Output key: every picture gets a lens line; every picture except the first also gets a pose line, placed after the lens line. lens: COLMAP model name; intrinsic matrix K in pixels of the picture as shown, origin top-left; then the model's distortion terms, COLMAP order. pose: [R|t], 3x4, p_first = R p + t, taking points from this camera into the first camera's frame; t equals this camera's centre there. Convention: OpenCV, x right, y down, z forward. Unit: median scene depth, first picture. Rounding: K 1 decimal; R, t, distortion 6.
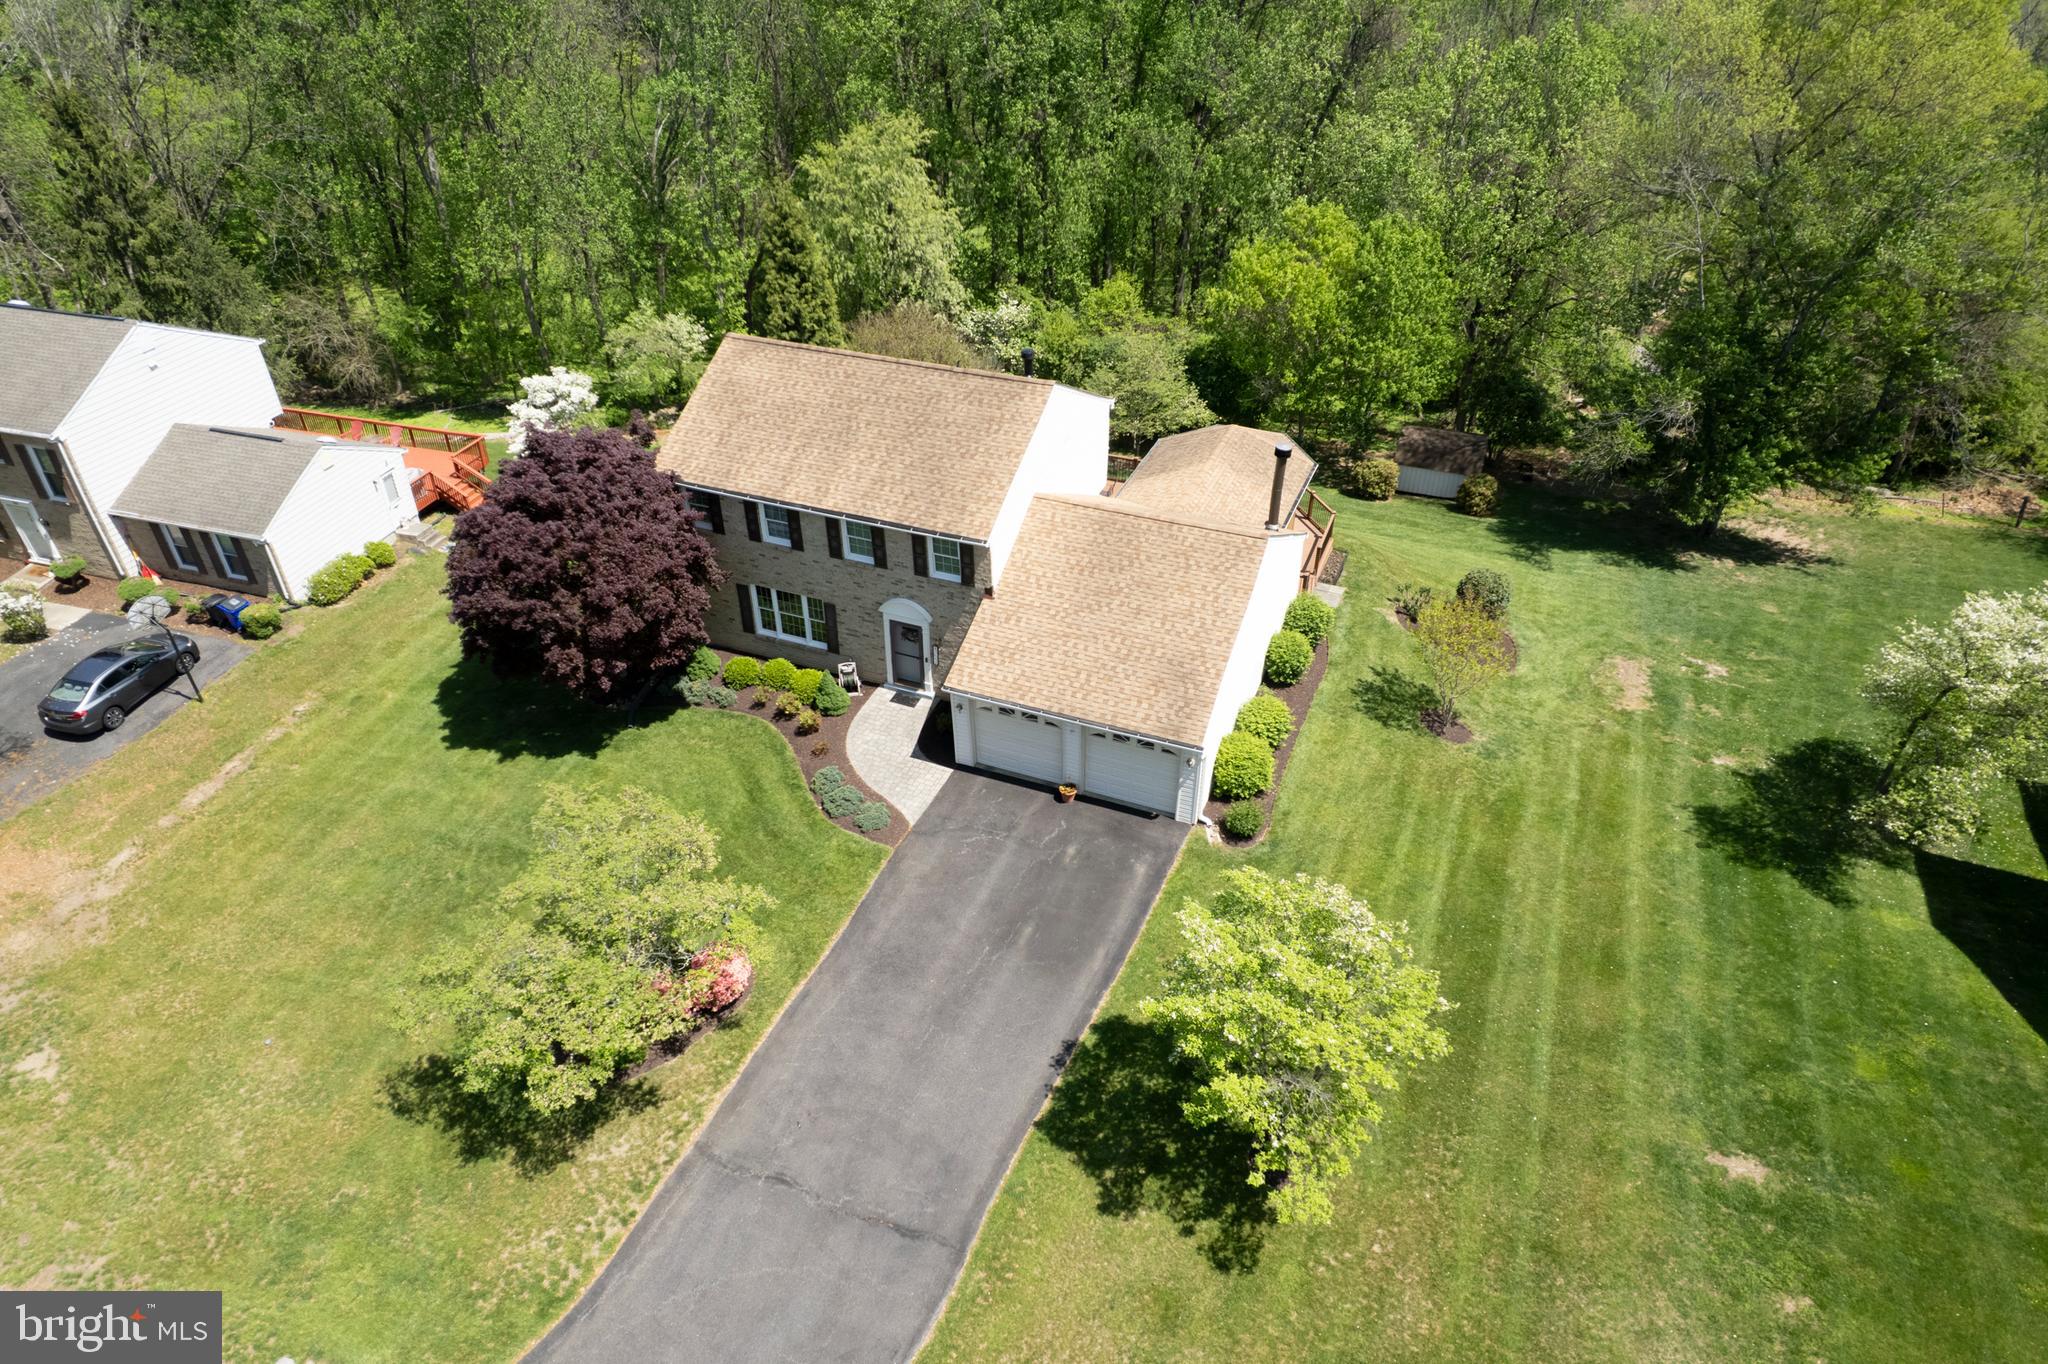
lens RADIAL K [[1295.3, 0, 1024.0], [0, 1295.3, 682.0], [0, 0, 1]] dist [-0.035759, 0.002274]
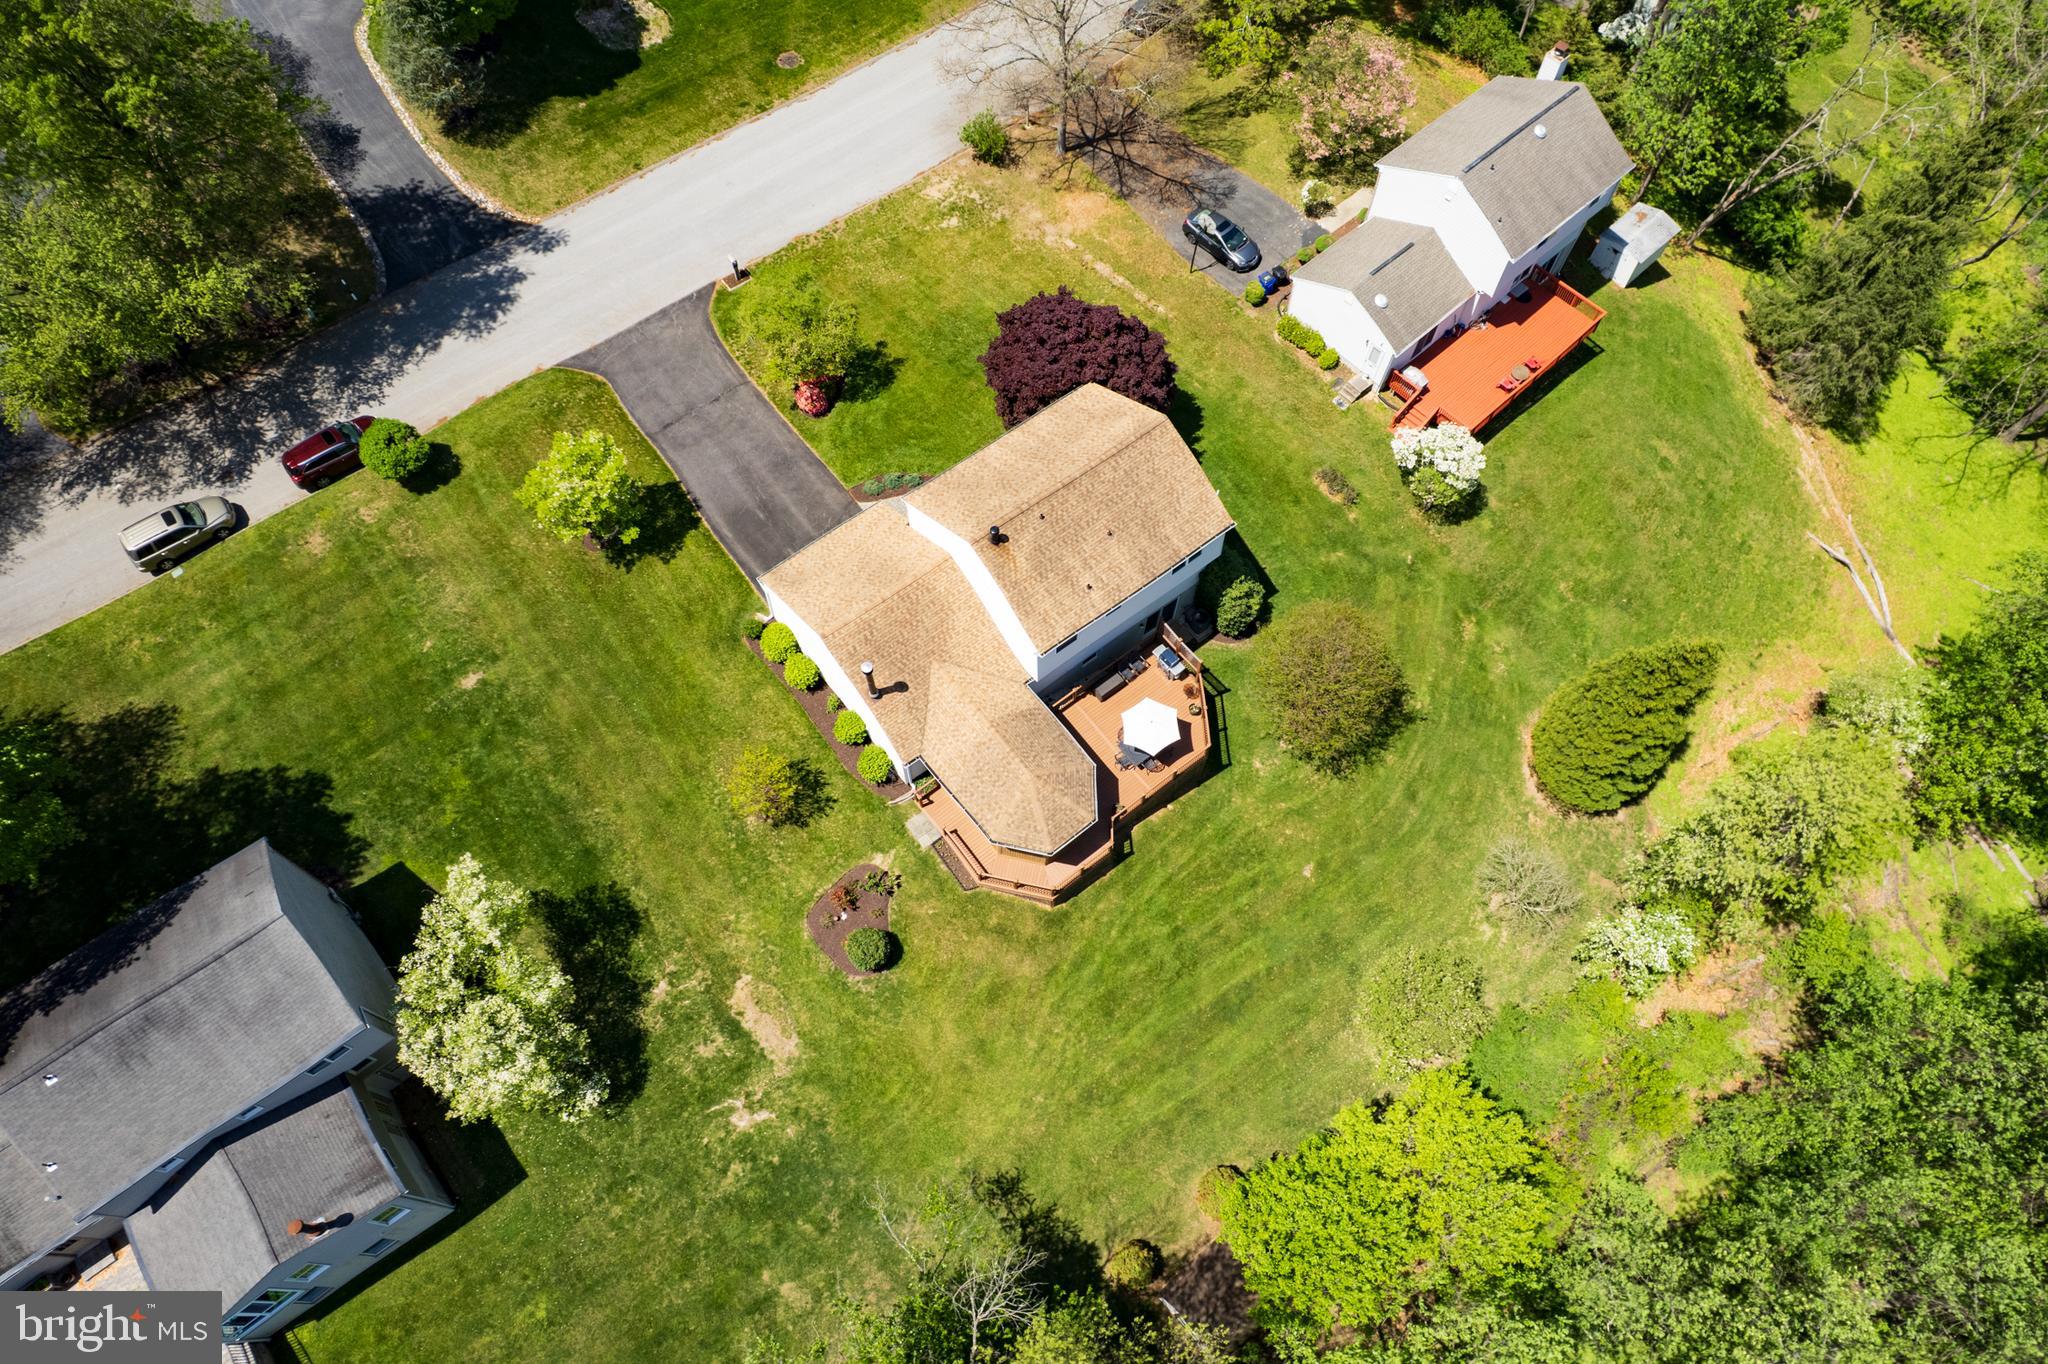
lens RADIAL K [[1295.3, 0, 1024.0], [0, 1295.3, 682.0], [0, 0, 1]] dist [-0.035759, 0.002274]
pose [[-0.489777, 0.775345, -0.398696, 0.882034], [-0.493830, 0.130158, 0.859762, -1.870579], [0.718506, 0.617980, 0.319140, 0.856006]]
